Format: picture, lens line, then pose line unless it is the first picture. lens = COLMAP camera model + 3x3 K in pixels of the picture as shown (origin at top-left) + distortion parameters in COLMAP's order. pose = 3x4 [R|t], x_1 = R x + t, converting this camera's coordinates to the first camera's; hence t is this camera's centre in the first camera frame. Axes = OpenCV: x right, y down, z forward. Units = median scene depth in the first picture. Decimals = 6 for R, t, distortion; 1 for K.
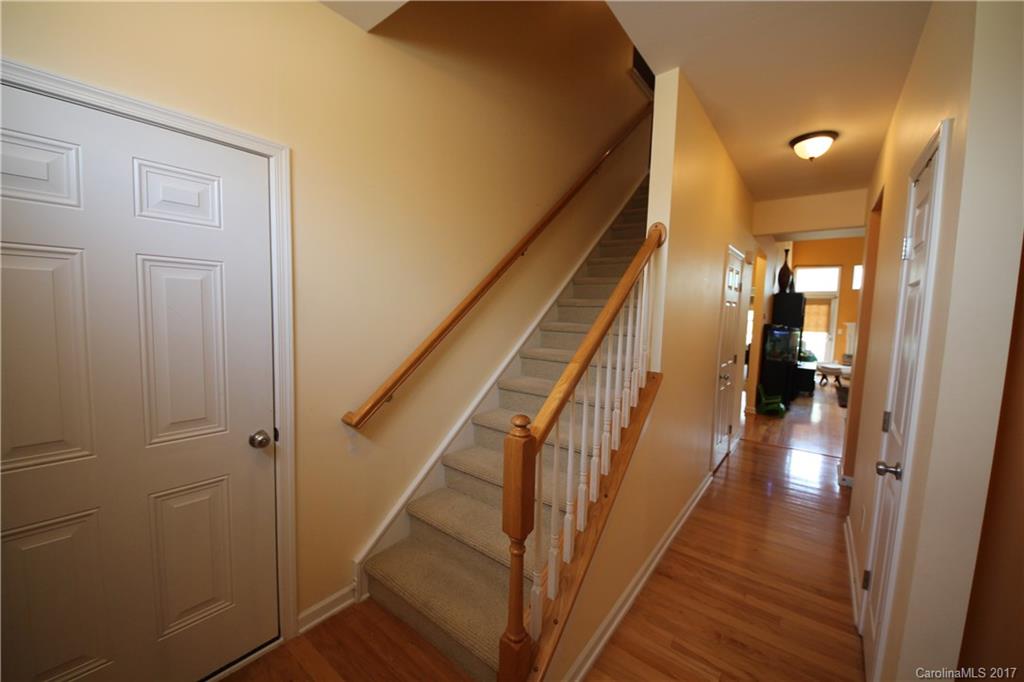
lens RADIAL K [[387.9, 0, 516.7], [0, 387.9, 340.4], [0, 0, 1]] dist [-0.014562, -0.000045]
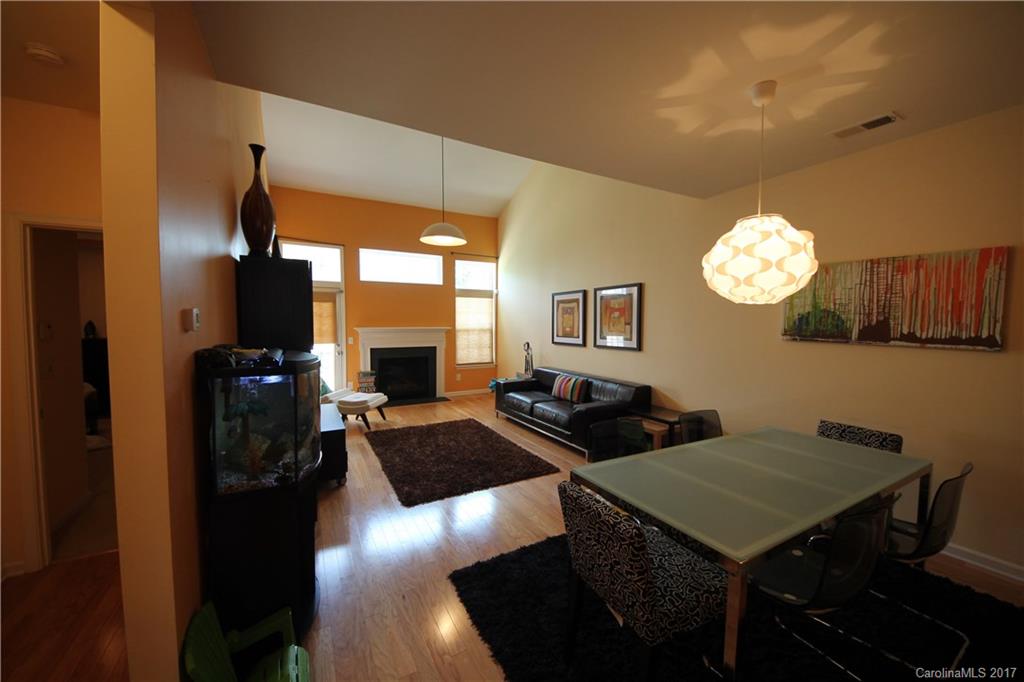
lens RADIAL K [[387.9, 0, 516.7], [0, 387.9, 340.4], [0, 0, 1]] dist [-0.014562, -0.000045]
pose [[0.385932, -0.072667, 0.919661, 0.316760], [0.085783, 0.995400, 0.042653, -0.028296], [-0.918530, 0.062430, 0.390391, 0.454489]]
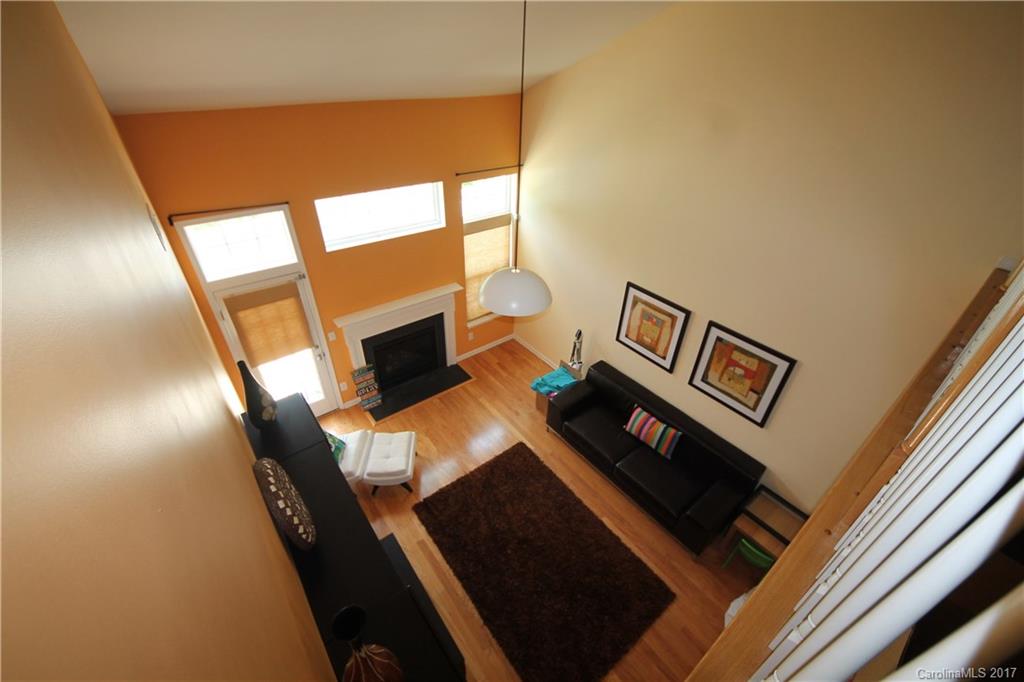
lens RADIAL K [[427.2, 0, 512.0], [0, 427.2, 341.0], [0, 0, 1]] dist [-0.001058, -0.000131]
pose [[0.236730, -0.577459, 0.781345, 0.474649], [0.057957, 0.811165, 0.581938, -0.322492], [-0.969845, -0.092478, 0.225495, 0.662287]]
